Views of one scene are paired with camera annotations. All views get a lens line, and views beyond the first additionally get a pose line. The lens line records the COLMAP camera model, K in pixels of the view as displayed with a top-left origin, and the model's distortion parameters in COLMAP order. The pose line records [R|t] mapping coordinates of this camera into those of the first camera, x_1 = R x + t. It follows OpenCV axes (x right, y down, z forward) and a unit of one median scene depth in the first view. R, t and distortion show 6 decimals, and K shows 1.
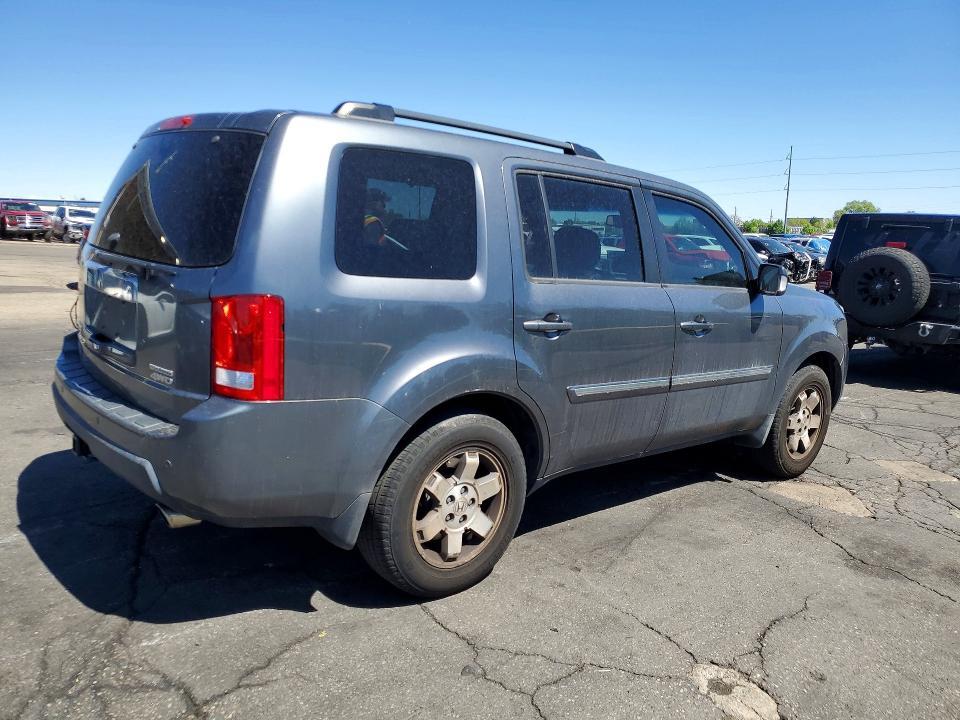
lens RADIAL K [[889.8, 0, 486.3], [0, 889.8, 359.7], [0, 0, 1]] dist [0.010413, 0.018071]
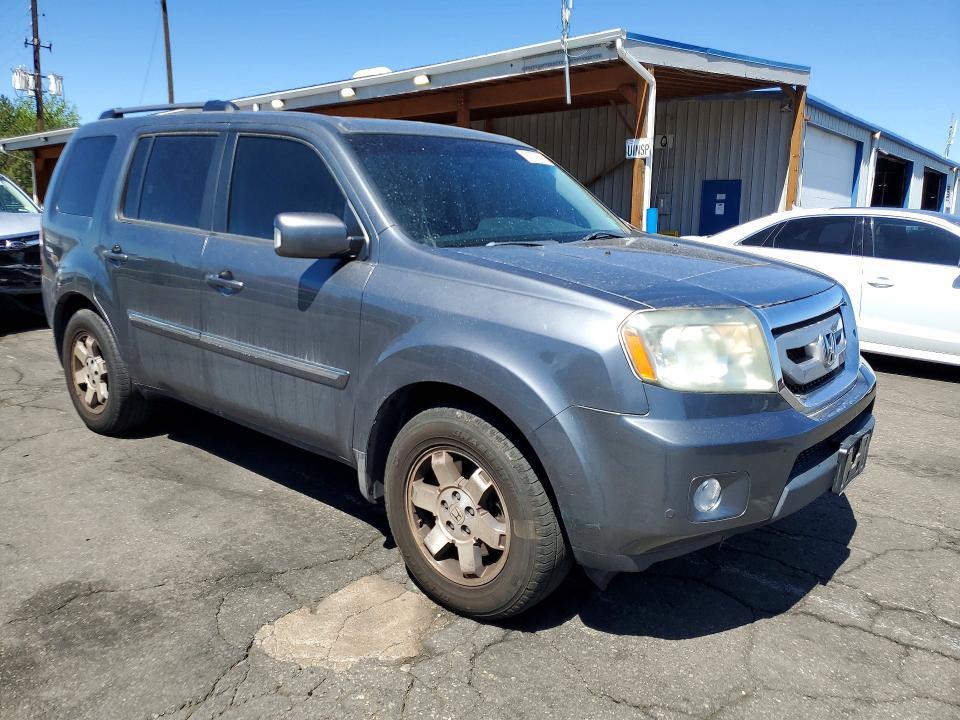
lens RADIAL K [[889.8, 0, 486.3], [0, 889.8, 359.7], [0, 0, 1]] dist [0.010413, 0.018071]
pose [[-0.014889, 0.120343, -0.992621, 1.107993], [-0.165573, 0.978729, 0.121142, -0.112320], [0.986085, 0.166155, 0.005353, 1.264894]]
